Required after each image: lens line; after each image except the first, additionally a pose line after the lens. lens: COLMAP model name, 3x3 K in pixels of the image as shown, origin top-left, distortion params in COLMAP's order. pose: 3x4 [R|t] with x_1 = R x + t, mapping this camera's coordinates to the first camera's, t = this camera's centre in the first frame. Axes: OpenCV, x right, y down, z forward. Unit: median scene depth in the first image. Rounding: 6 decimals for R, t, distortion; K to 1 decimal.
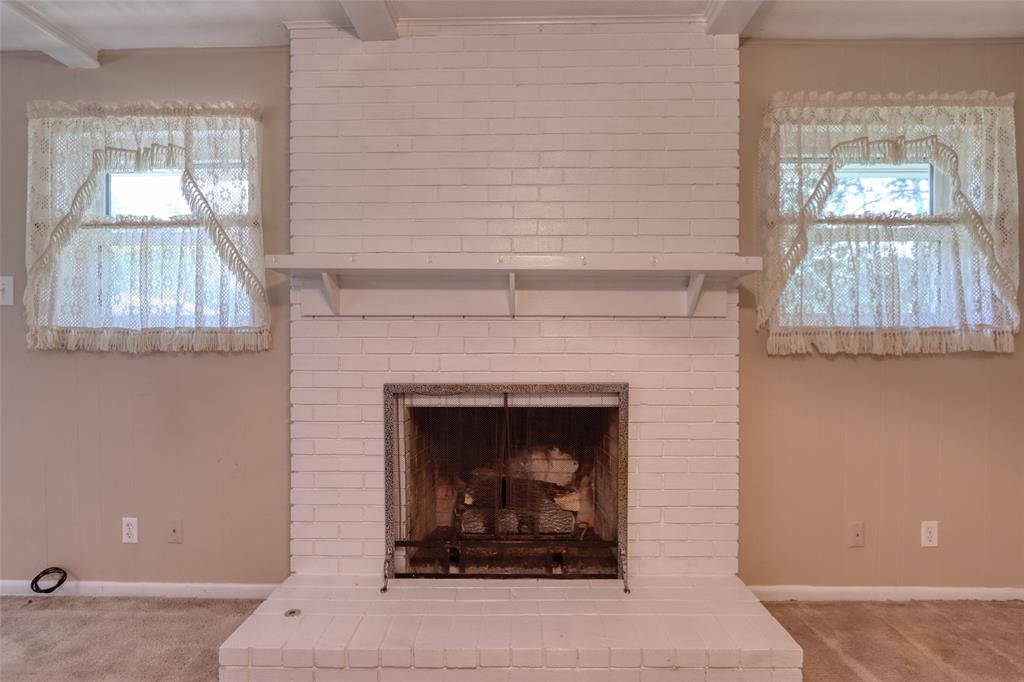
lens RADIAL K [[520.2, 0, 514.8], [0, 520.2, 348.5], [0, 0, 1]] dist [-0.013549, 0.002412]
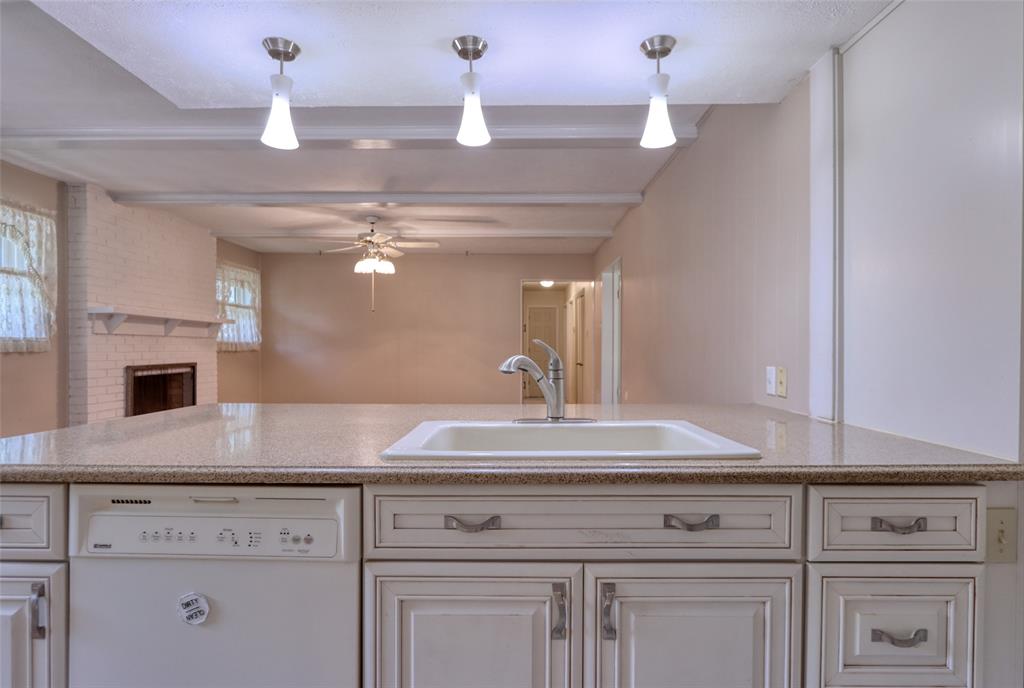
lens RADIAL K [[525.2, 0, 511.2], [0, 525.2, 350.3], [0, 0, 1]] dist [-0.003224, -0.000295]
pose [[-0.009415, -0.004773, 0.999944, -2.363782], [0.008677, 0.999951, 0.004855, 0.005224], [-0.999918, 0.008722, -0.009373, -0.557283]]
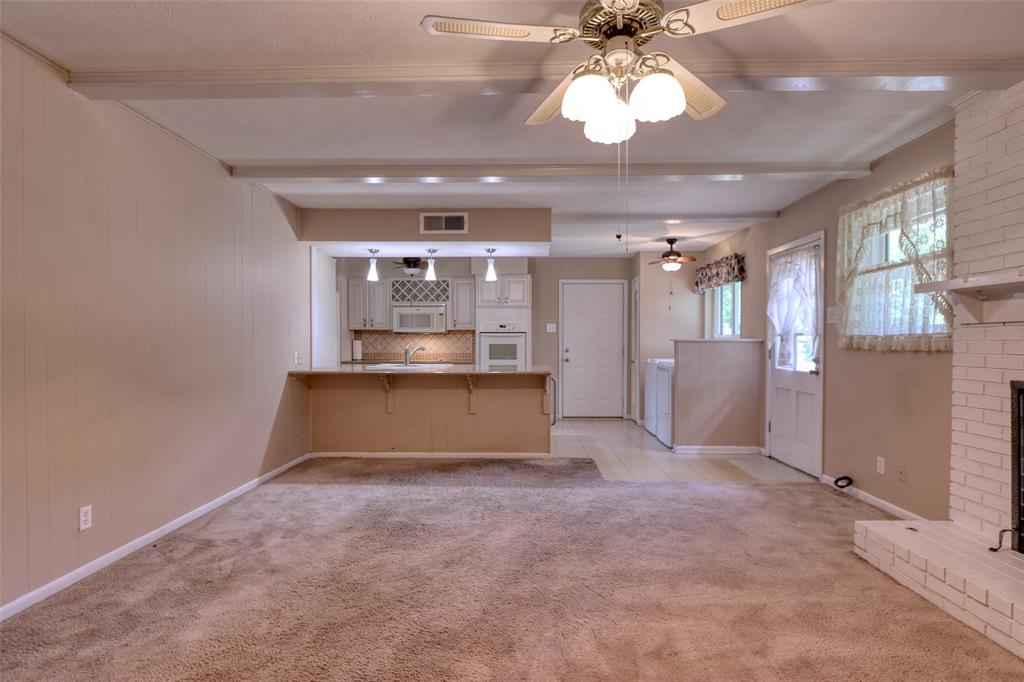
lens RADIAL K [[520.2, 0, 514.8], [0, 520.2, 348.5], [0, 0, 1]] dist [-0.013549, 0.002412]
pose [[-0.004359, 0.010919, -0.999931, 0.863259], [-0.012547, 0.999861, 0.010973, -0.002365], [0.999912, 0.012594, -0.004221, -0.104892]]
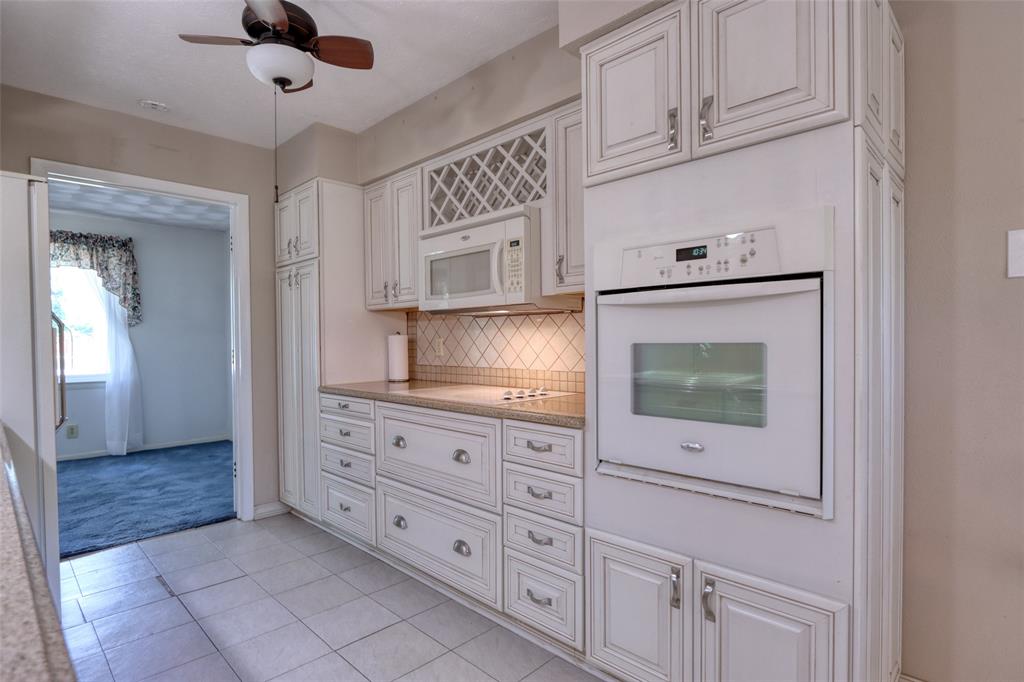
lens RADIAL K [[520.2, 0, 514.8], [0, 520.2, 348.5], [0, 0, 1]] dist [-0.013549, 0.002412]
pose [[-0.680087, 0.012756, -0.733020, -1.853237], [-0.003394, 0.999783, 0.020546, 0.000989], [0.733123, 0.016461, -0.679896, 0.089871]]
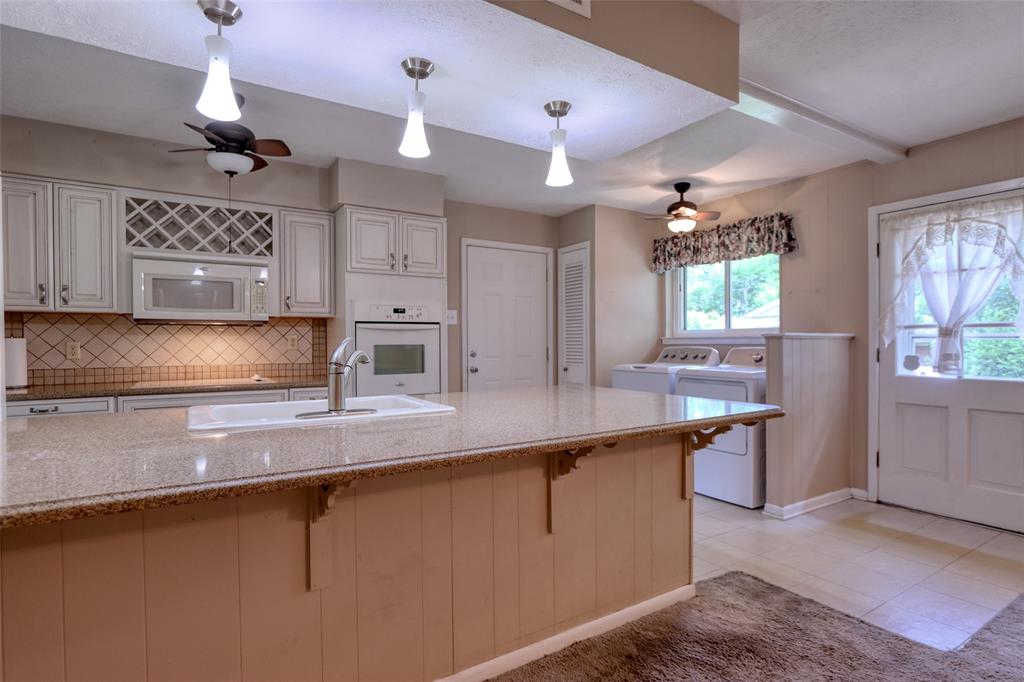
lens RADIAL K [[520.2, 0, 514.8], [0, 520.2, 348.5], [0, 0, 1]] dist [-0.013549, 0.002412]
pose [[0.548231, 0.005494, -0.836309, -0.807385], [-0.003896, 0.999984, 0.004015, 0.011456], [0.836318, 0.001057, 0.548244, -0.836704]]
